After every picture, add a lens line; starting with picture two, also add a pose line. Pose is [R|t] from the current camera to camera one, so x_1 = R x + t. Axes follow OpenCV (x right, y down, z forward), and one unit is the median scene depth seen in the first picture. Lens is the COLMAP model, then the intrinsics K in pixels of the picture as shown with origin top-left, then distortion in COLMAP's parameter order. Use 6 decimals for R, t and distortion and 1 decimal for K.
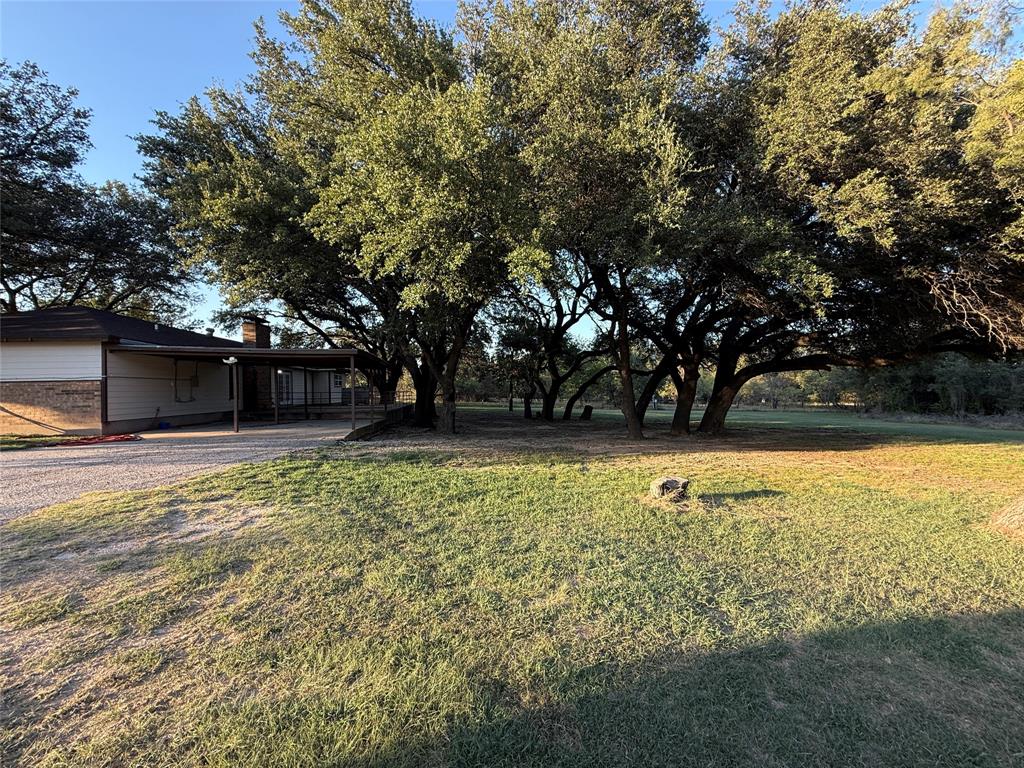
lens RADIAL K [[407.2, 0, 511.6], [0, 407.2, 385.5], [0, 0, 1]] dist [-0.002591, 0.000552]
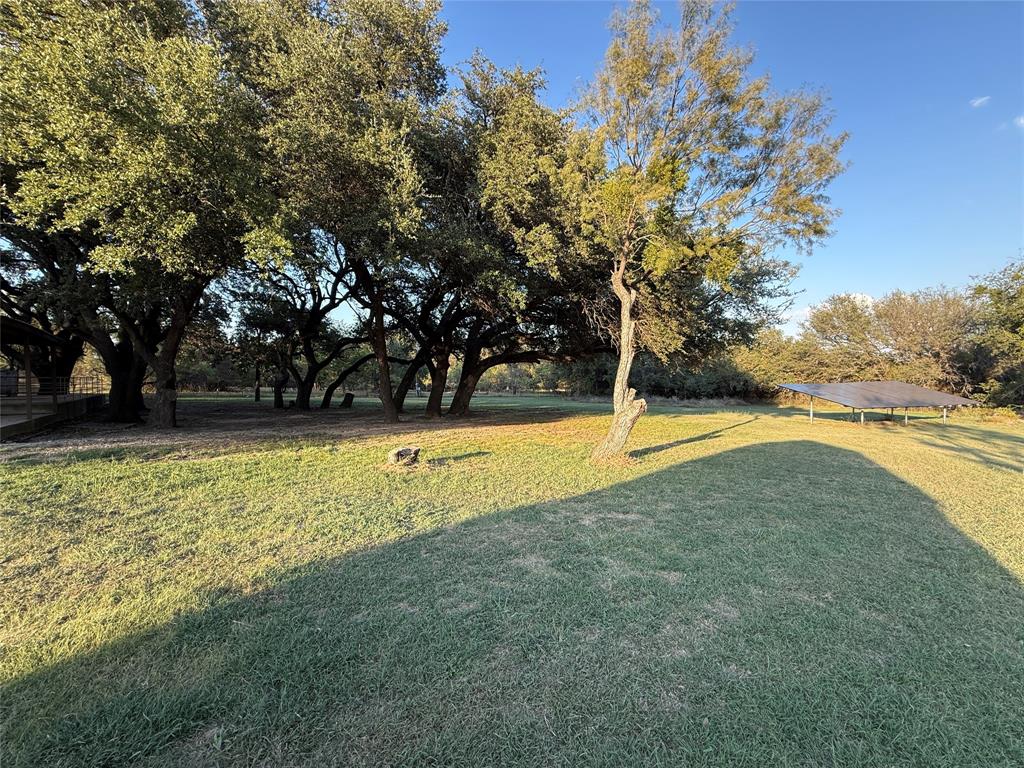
lens RADIAL K [[407.2, 0, 511.8], [0, 407.2, 385.5], [0, 0, 1]] dist [-0.002591, 0.000552]
pose [[0.850405, -0.002315, 0.526124, 0.017110], [-0.011937, 0.999648, 0.023693, 0.007990], [-0.525994, -0.026429, 0.850078, -0.141531]]
